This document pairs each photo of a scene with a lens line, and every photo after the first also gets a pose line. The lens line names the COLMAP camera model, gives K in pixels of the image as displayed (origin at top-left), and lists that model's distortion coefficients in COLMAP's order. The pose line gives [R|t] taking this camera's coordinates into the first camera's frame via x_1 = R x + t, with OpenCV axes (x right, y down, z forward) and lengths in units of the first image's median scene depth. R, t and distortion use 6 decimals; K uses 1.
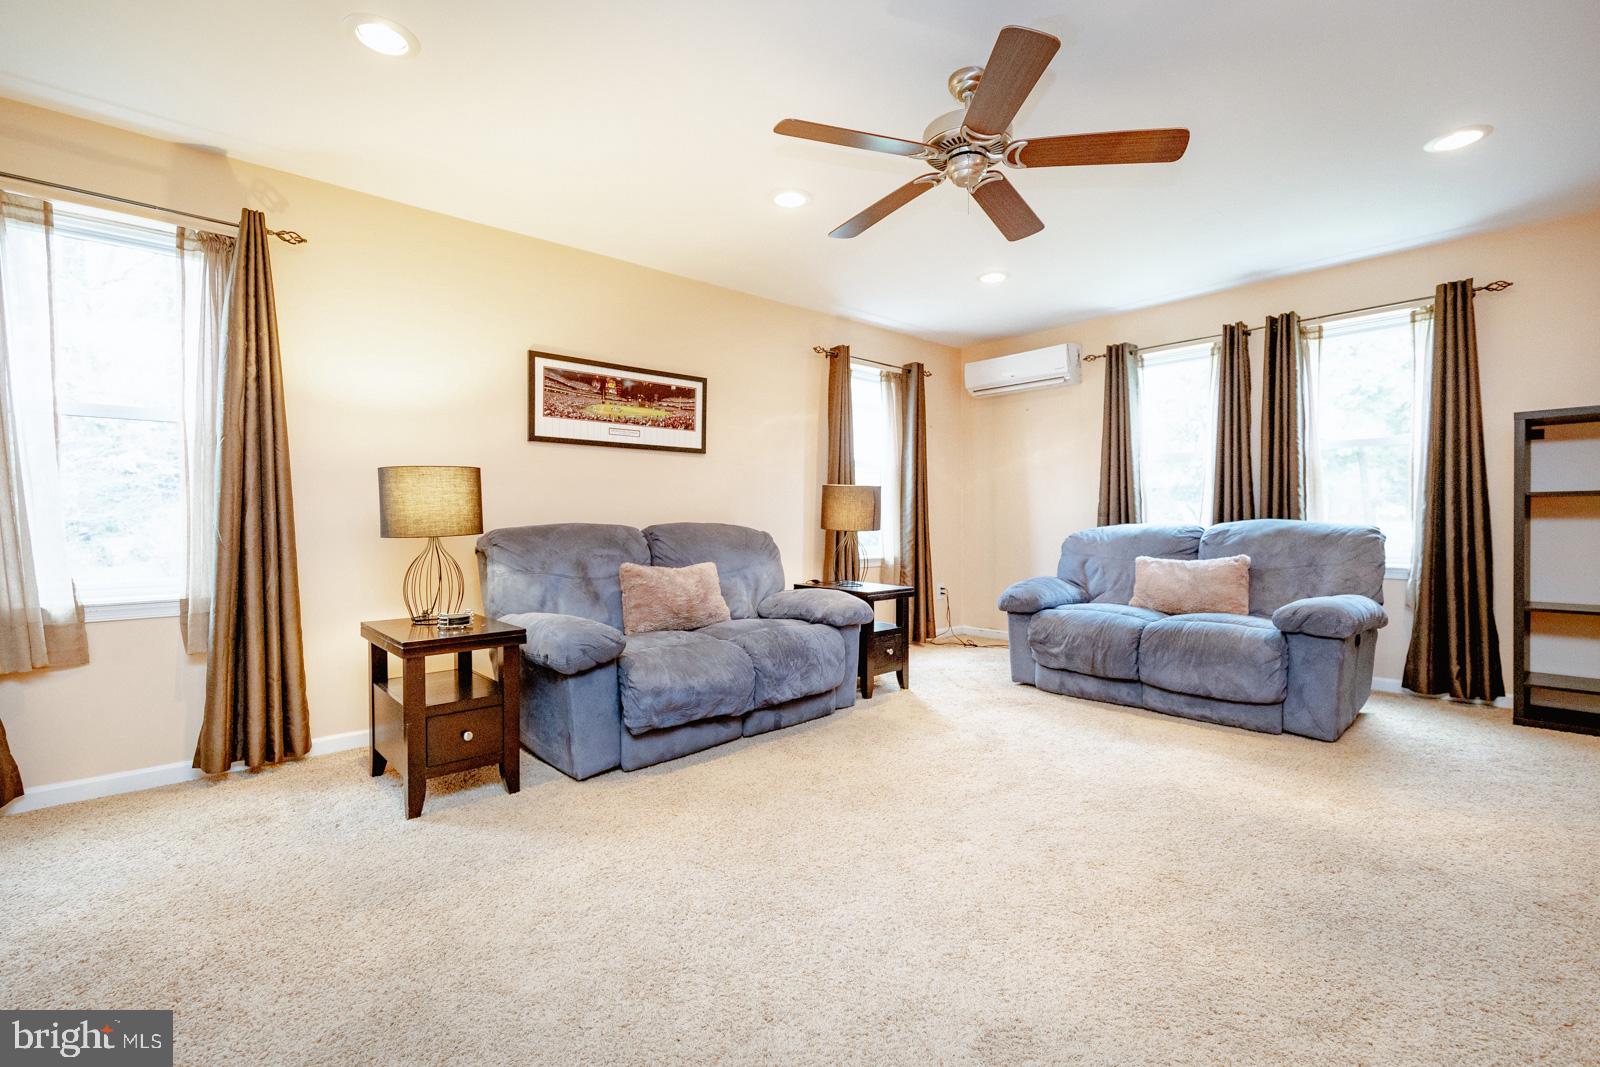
lens RADIAL K [[669.5, 0, 804.7], [0, 669.5, 529.5], [0, 0, 1]] dist [0.000558, 0.000066]
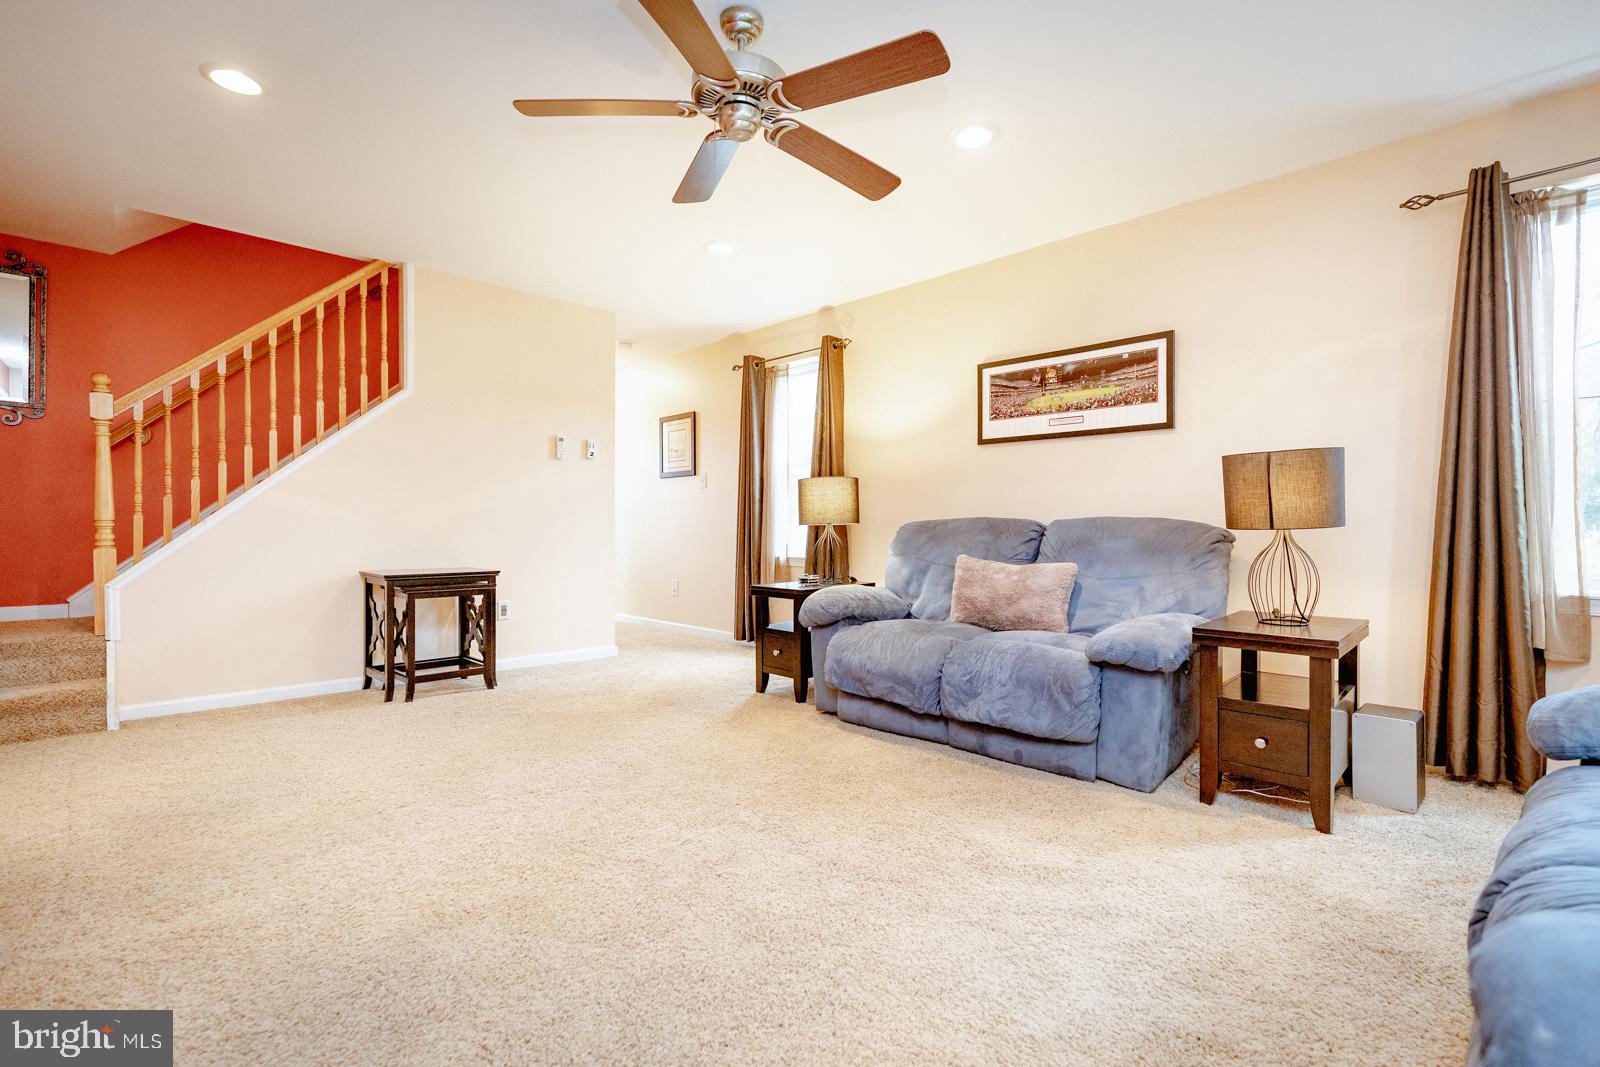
lens RADIAL K [[727.0, 0, 803.9], [0, 727.0, 519.5], [0, 0, 1]] dist [0.002509, 0.000181]
pose [[0.070968, 0.007090, -0.997453, 0.735957], [-0.008904, 0.999939, 0.006474, -0.011017], [0.997439, 0.008422, 0.071027, 0.577939]]
